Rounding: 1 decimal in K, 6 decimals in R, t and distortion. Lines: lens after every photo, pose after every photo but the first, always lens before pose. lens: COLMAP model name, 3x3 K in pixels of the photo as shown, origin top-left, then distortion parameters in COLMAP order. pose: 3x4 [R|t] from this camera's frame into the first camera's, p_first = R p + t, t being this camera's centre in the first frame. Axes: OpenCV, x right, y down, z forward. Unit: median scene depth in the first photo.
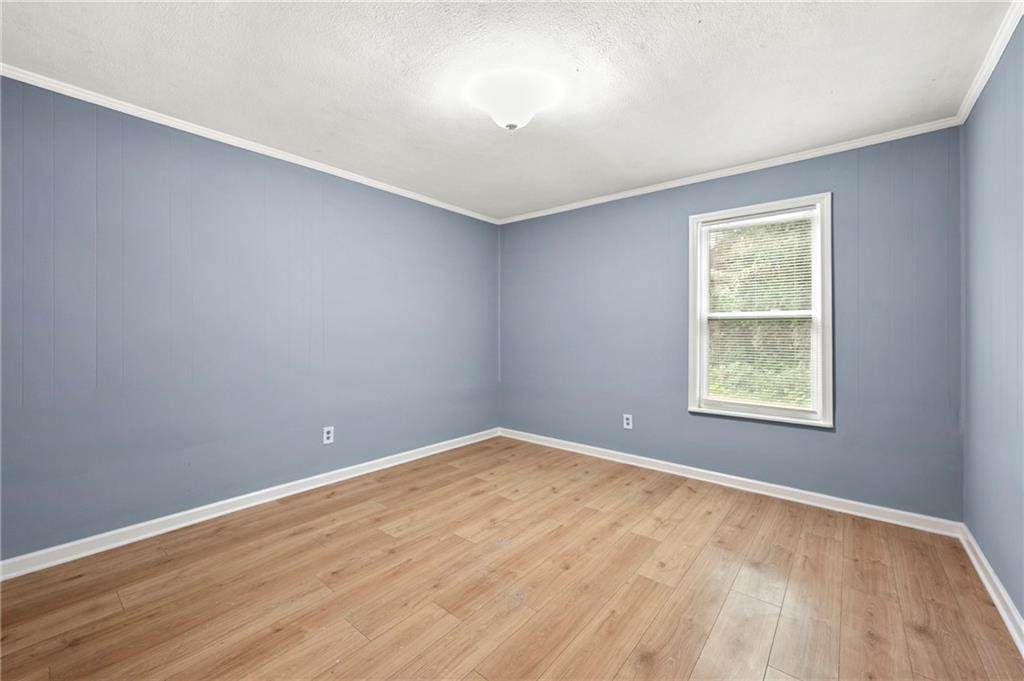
lens RADIAL K [[413.0, 0, 509.4], [0, 413.0, 336.8], [0, 0, 1]] dist [-0.001494, 0.000468]
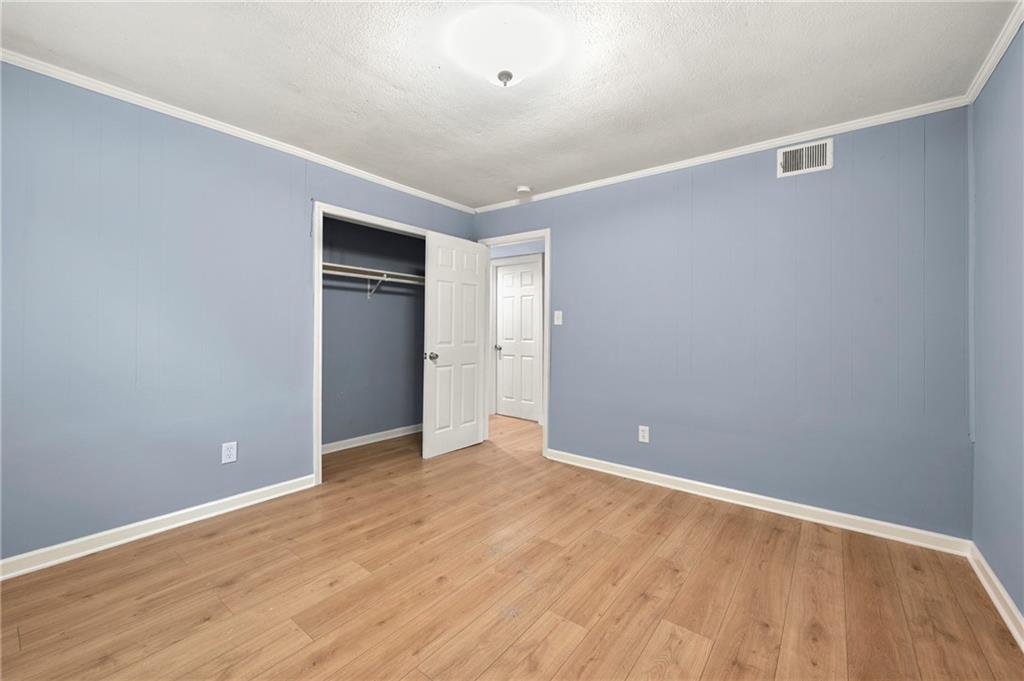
lens RADIAL K [[413.0, 0, 514.2], [0, 413.0, 336.5], [0, 0, 1]] dist [-0.001494, 0.000468]
pose [[-0.999055, -0.012129, -0.041734, 0.017617], [-0.013171, 0.999606, 0.024803, -0.015612], [0.041417, 0.025330, -0.998821, 1.821748]]
